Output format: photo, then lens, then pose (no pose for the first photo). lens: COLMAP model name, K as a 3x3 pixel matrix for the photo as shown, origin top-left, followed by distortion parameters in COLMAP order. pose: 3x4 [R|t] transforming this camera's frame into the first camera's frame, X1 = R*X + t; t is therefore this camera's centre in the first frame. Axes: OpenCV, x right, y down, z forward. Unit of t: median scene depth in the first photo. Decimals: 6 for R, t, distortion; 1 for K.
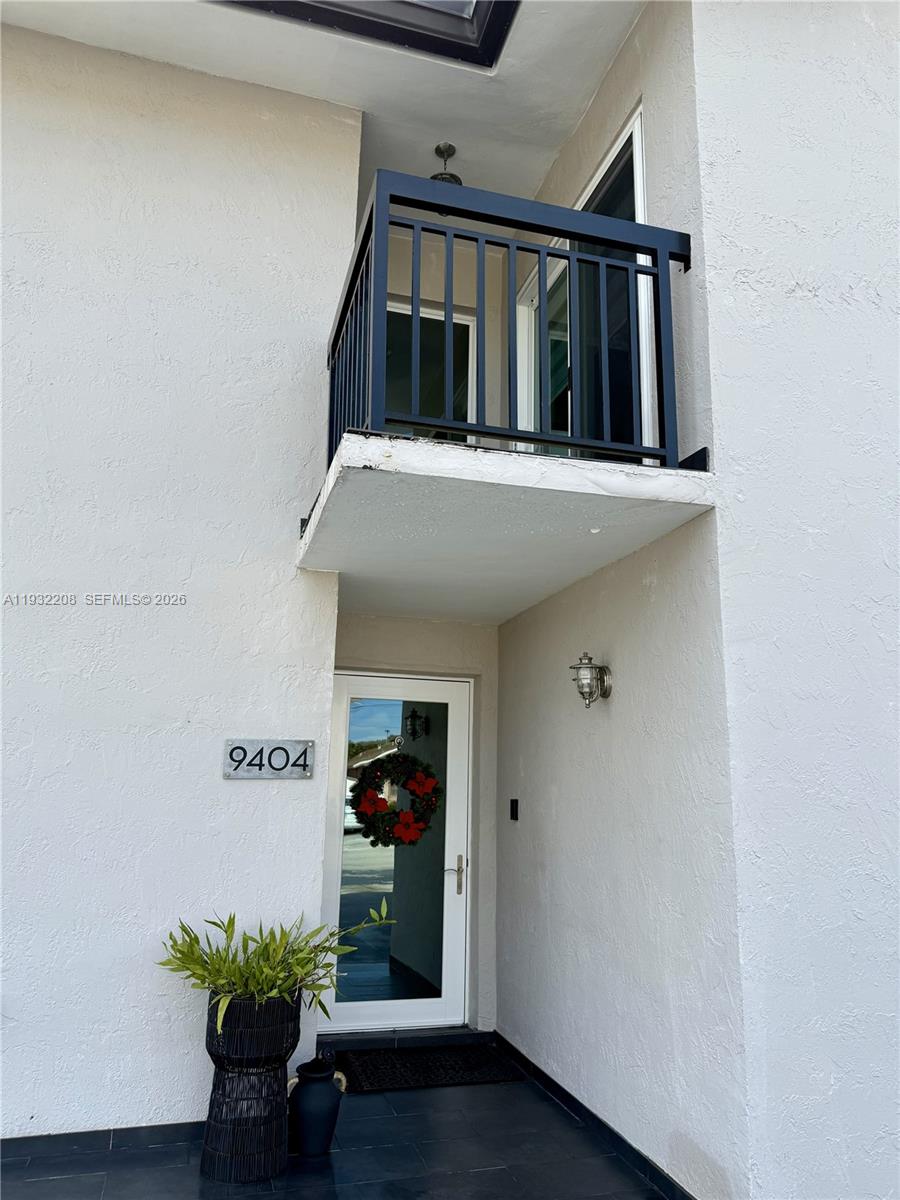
lens RADIAL K [[832.8, 0, 453.5], [0, 832.8, 600.7], [0, 0, 1]] dist [0.036726, 0.000174]
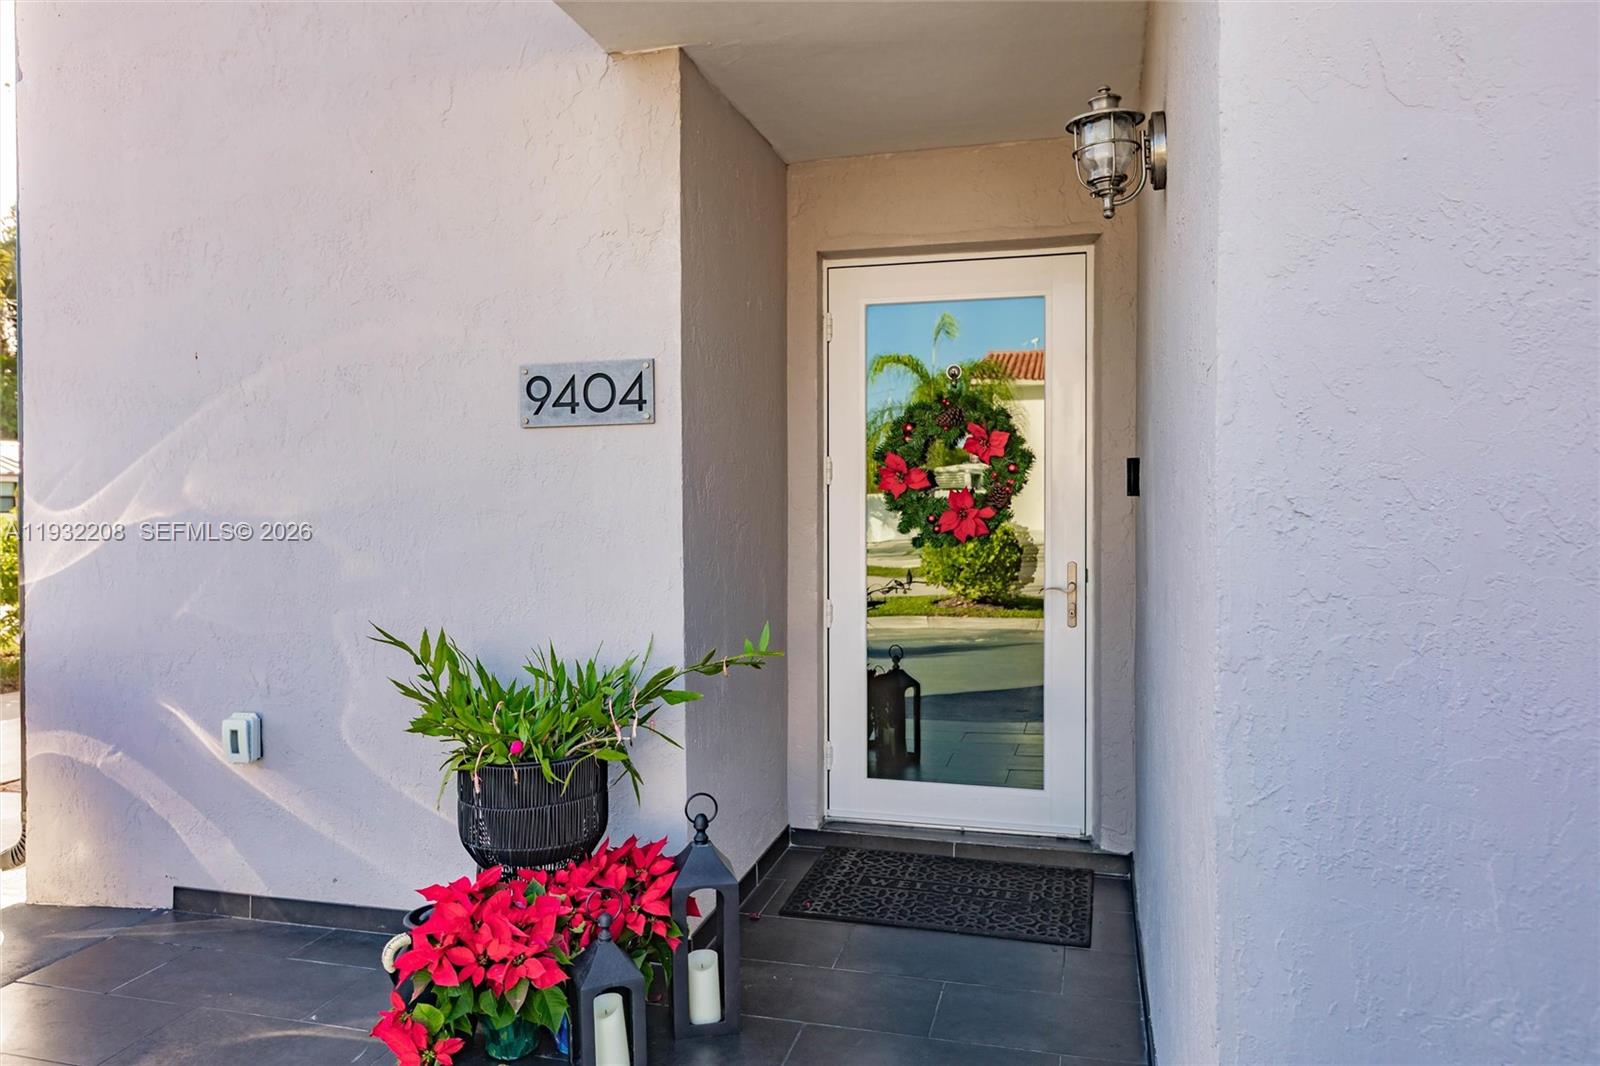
lens RADIAL K [[1061.2, 0, 797.0], [0, 1061.2, 527.1], [0, 0, 1]] dist [0.010088, 0.002370]
pose [[0.842491, -0.010618, -0.538606, 0.316321], [0.136537, 0.971369, 0.194422, 0.154592], [0.521121, -0.237338, 0.819819, 0.429717]]
